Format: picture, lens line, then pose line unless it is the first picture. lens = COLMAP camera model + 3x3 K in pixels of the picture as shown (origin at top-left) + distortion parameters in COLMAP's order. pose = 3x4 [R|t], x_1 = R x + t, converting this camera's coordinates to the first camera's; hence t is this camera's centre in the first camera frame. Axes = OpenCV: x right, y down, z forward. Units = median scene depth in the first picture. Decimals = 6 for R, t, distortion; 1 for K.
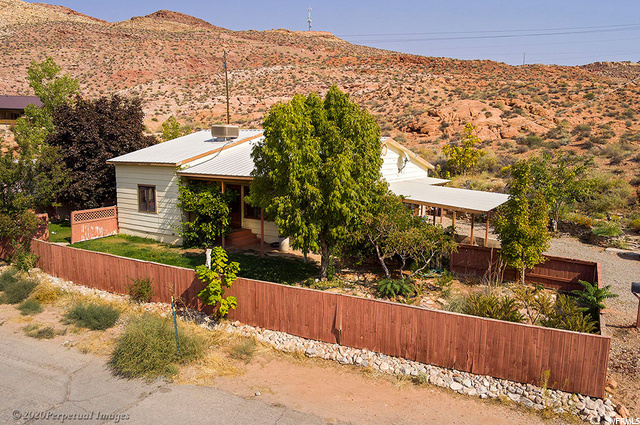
lens RADIAL K [[516.6, 0, 320.0], [0, 516.6, 212.5], [0, 0, 1]] dist [-0.048926, -0.005203]
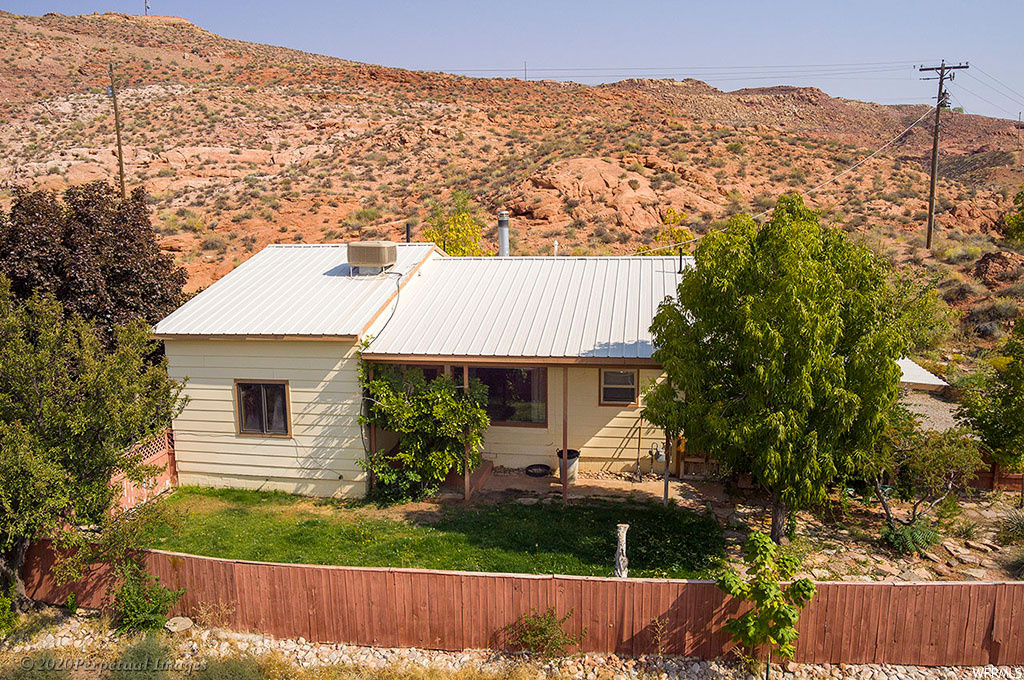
lens RADIAL K [[883.8, 0, 512.0], [0, 883.8, 340.0], [0, 0, 1]] dist [-0.089145, -0.047769]
pose [[0.925102, -0.080862, 0.371009, -0.210935], [0.075078, 0.996725, 0.030031, -0.048809], [-0.372223, 0.000073, 0.928143, 0.081699]]
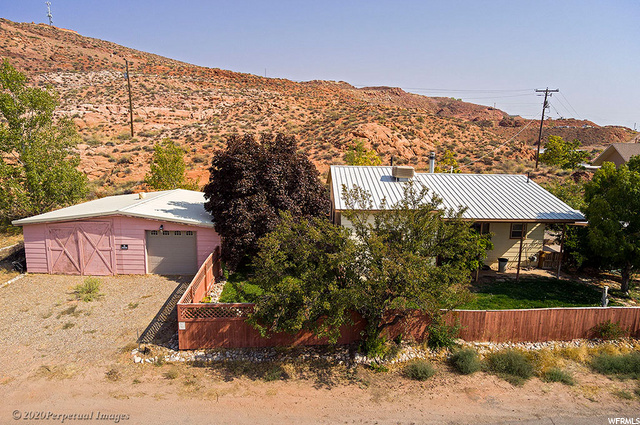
lens RADIAL K [[426.1, 0, 334.4], [0, 426.1, 211.9], [0, 0, 1]] dist [-0.041221, 0.004213]
pose [[0.822640, -0.092274, 0.561026, -0.454306], [0.069144, 0.995655, 0.062372, -0.076624], [-0.564343, -0.012518, 0.825445, 0.177324]]
